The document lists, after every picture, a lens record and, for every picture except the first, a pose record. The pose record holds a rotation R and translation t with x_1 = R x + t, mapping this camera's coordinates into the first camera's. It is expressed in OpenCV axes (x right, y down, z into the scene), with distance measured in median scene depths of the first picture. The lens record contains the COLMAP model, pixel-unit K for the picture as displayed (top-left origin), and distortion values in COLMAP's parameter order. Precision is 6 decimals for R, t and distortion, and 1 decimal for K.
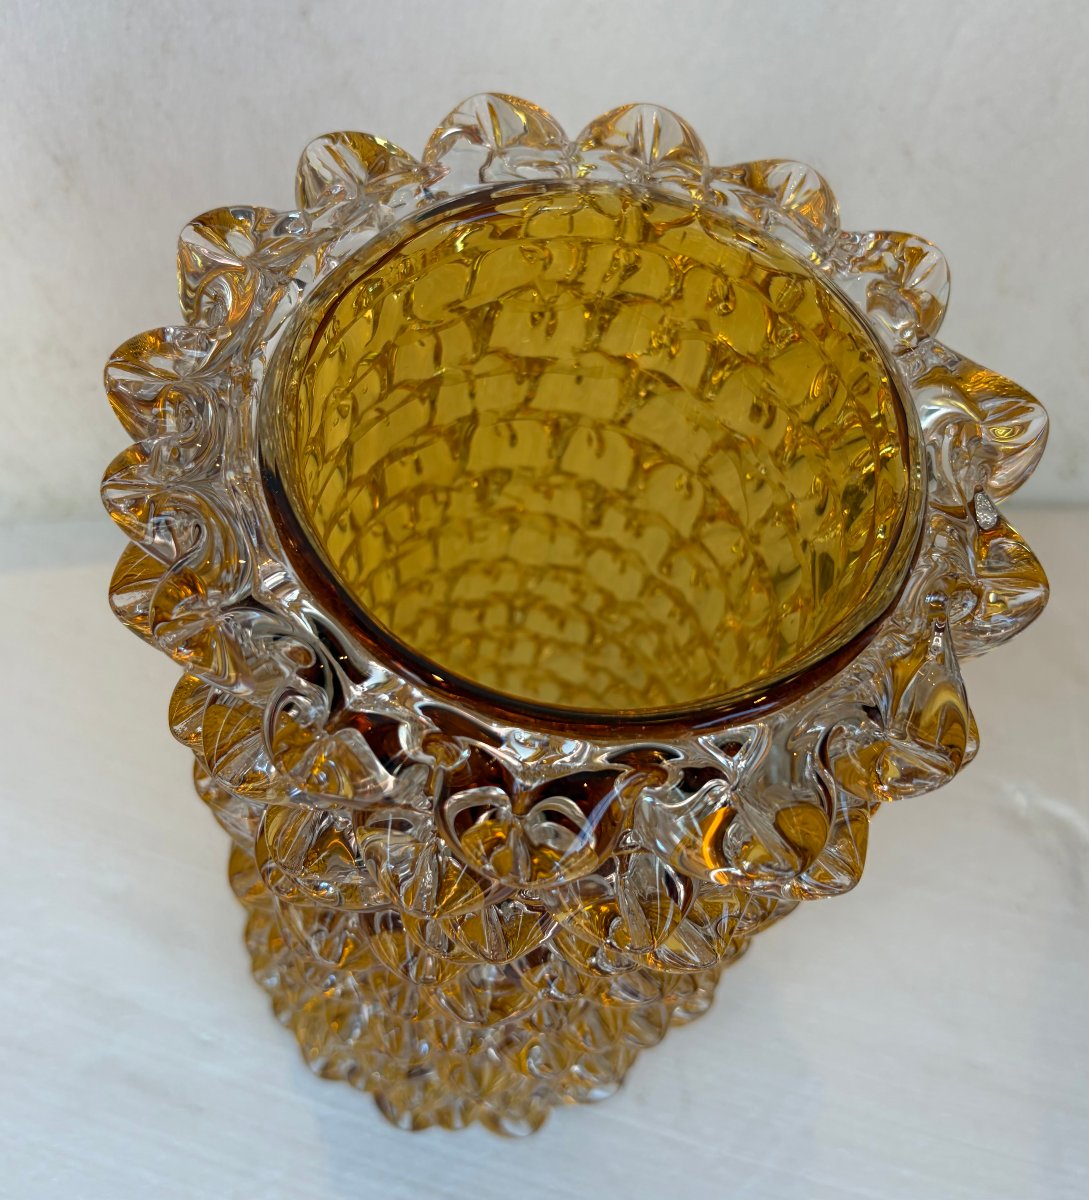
lens RADIAL K [[1339.6, 0, 542.0], [0, 1339.6, 591.1], [0, 0, 1]] dist [-0.005461, 0.000000]
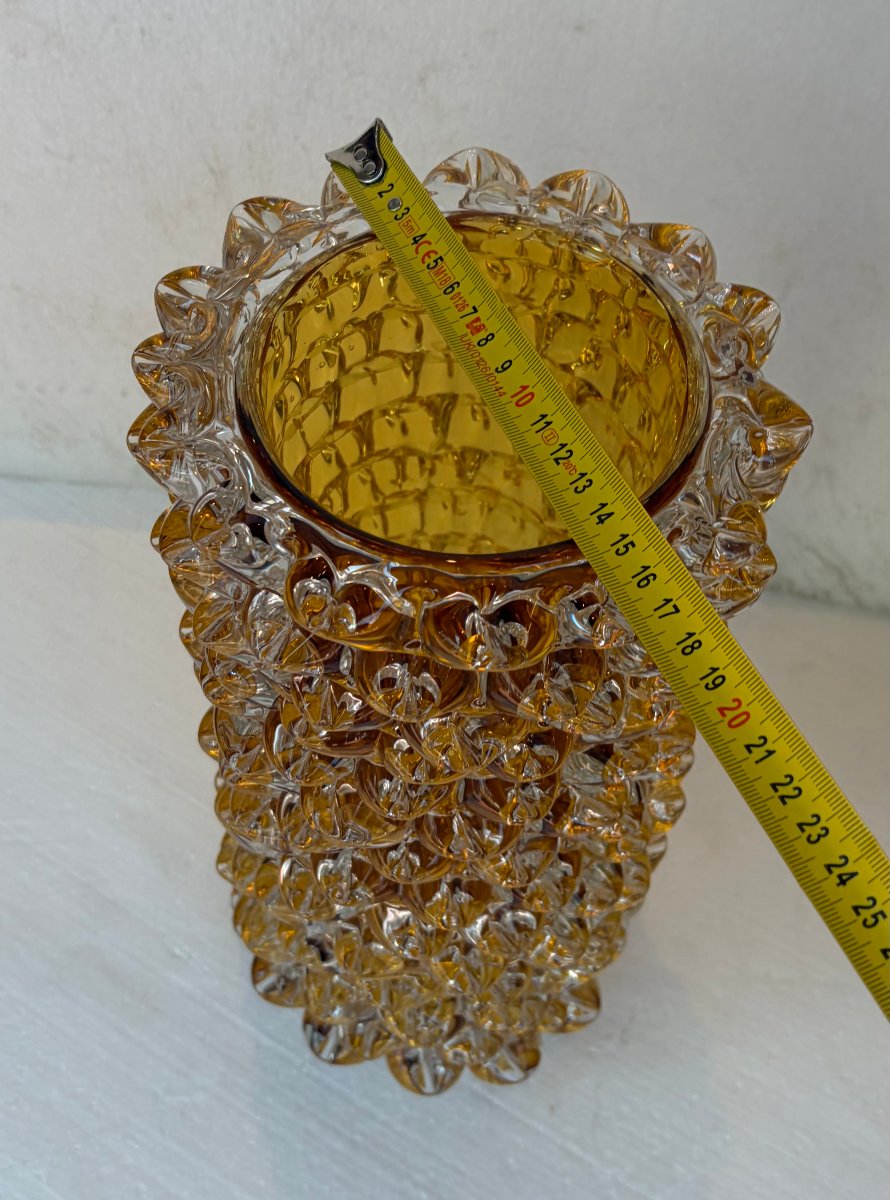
lens RADIAL K [[1591.5, 0, 477.6], [0, 1591.5, 596.1], [0, 0, 1]] dist [-0.027809, 0.000000]
pose [[0.964206, 0.183782, -0.191129, 0.299118], [-0.202972, 0.975396, -0.086048, 0.179461], [0.170613, 0.121762, 0.977786, -0.443099]]
